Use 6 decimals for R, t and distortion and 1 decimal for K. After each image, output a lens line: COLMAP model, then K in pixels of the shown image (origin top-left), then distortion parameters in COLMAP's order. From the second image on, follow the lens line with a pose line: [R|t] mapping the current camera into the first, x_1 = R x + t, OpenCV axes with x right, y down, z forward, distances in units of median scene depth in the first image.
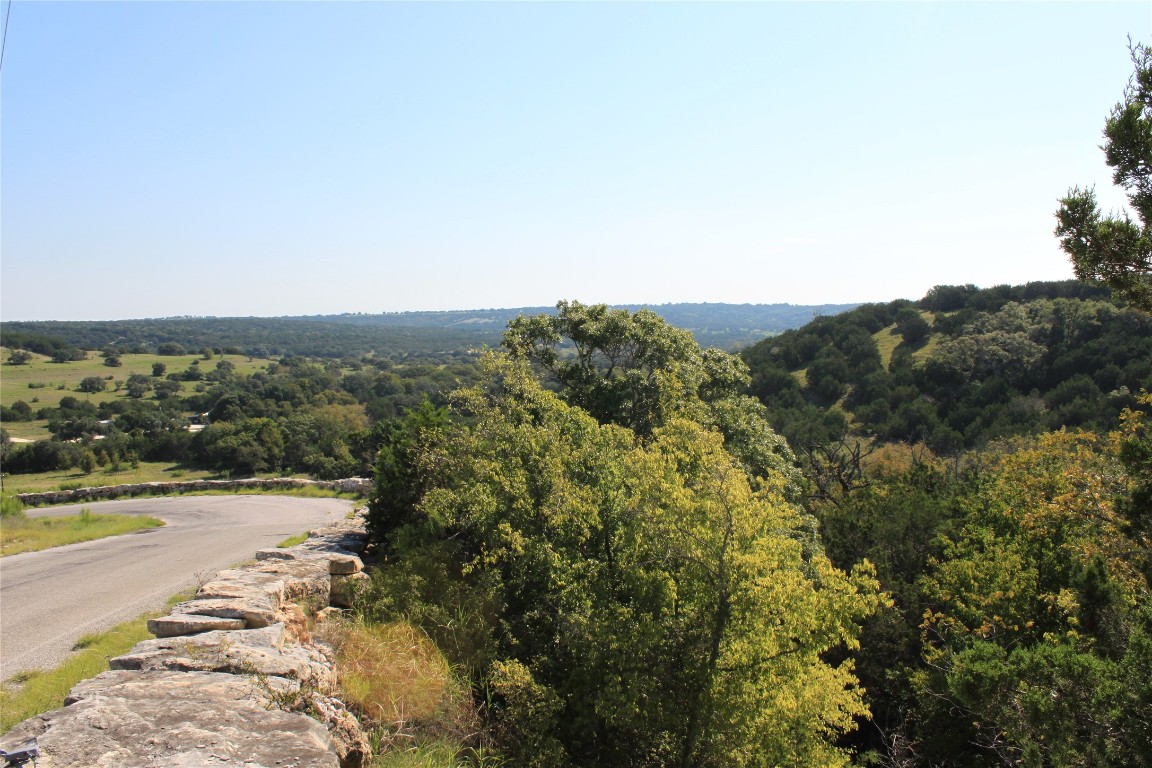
lens RADIAL K [[957.5, 0, 576.0], [0, 957.5, 384.0], [0, 0, 1]] dist [-0.169717, 0.154452]
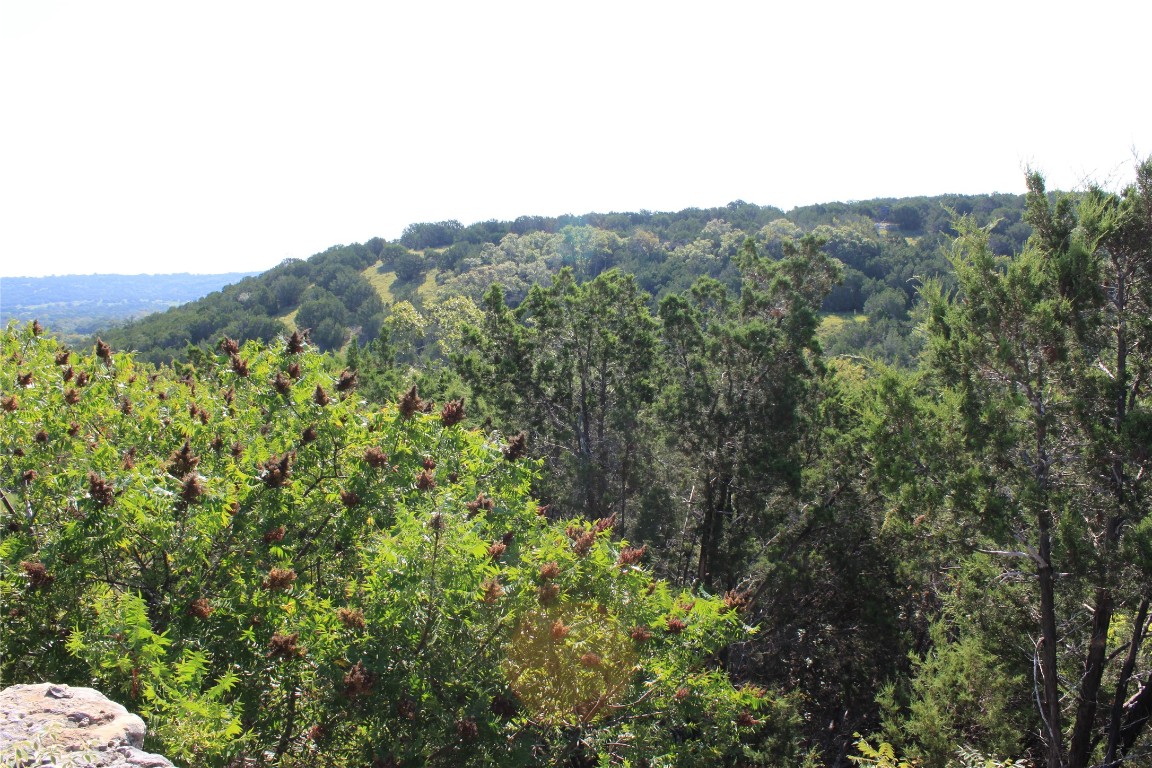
lens RADIAL K [[955.4, 0, 576.0], [0, 955.4, 384.0], [0, 0, 1]] dist [-0.167323, 0.143586]
pose [[0.816278, -0.070881, 0.573294, -0.035228], [0.052313, 0.997436, 0.048836, 0.019719], [-0.575285, -0.009873, 0.817893, 0.198866]]
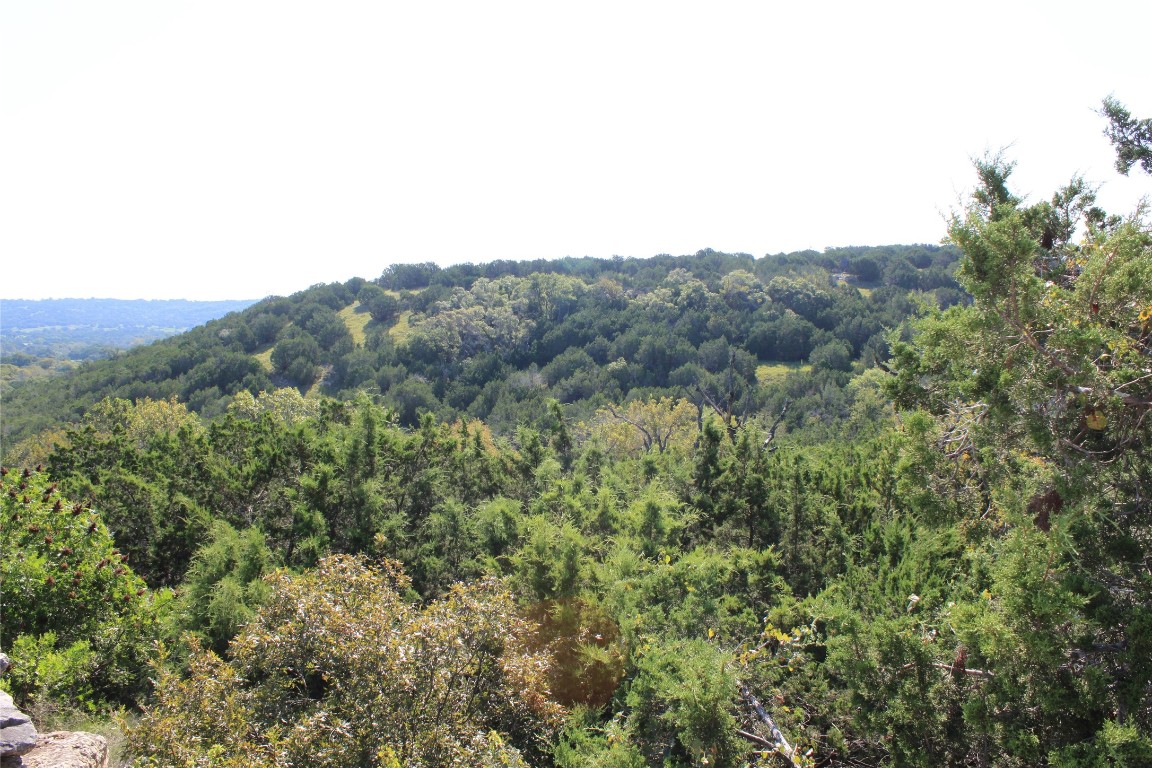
lens RADIAL K [[955.4, 0, 576.0], [0, 955.4, 384.0], [0, 0, 1]] dist [-0.167323, 0.143586]
pose [[0.814616, -0.033448, 0.579036, -0.029949], [0.031774, 0.999410, 0.013030, 0.012567], [-0.579130, 0.007783, 0.815198, 0.149364]]
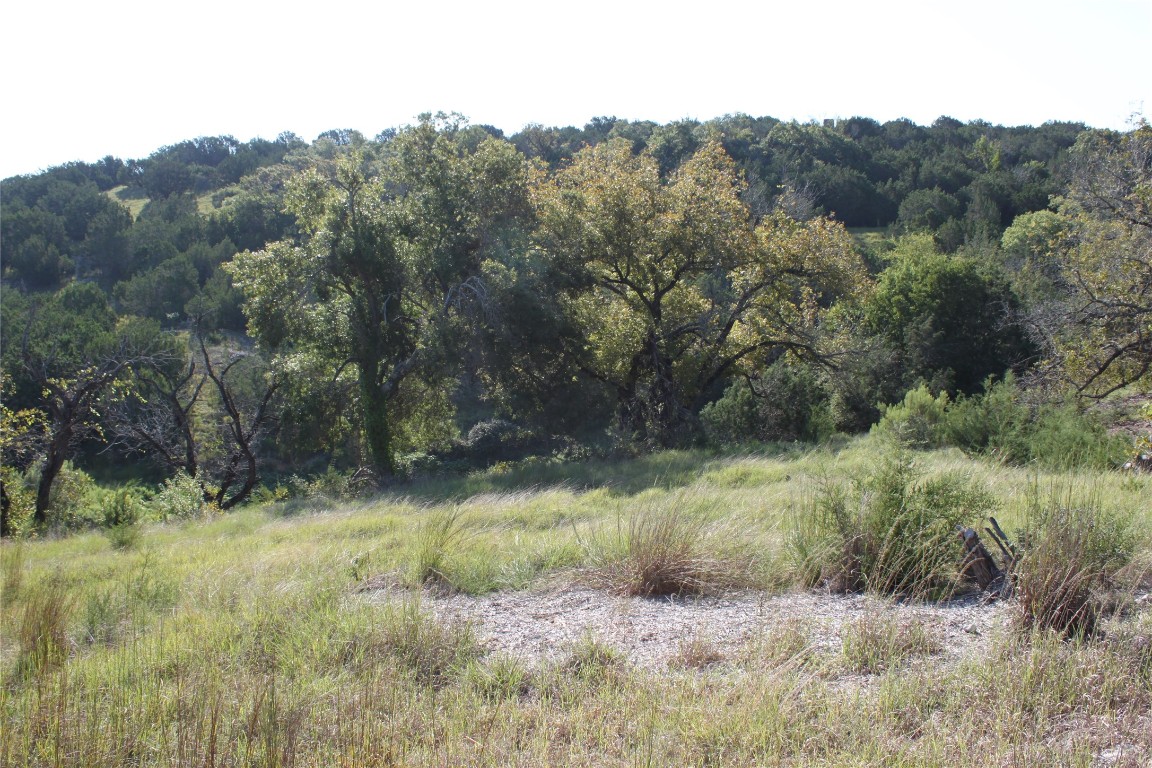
lens RADIAL K [[1015.5, 0, 576.0], [0, 1015.5, 384.0], [0, 0, 1]] dist [-0.091639, 0.000393]
pose [[0.651499, -0.071048, 0.755316, 0.060169], [0.067301, 0.997092, 0.035740, 0.068999], [-0.755659, 0.027549, 0.654386, 0.465384]]
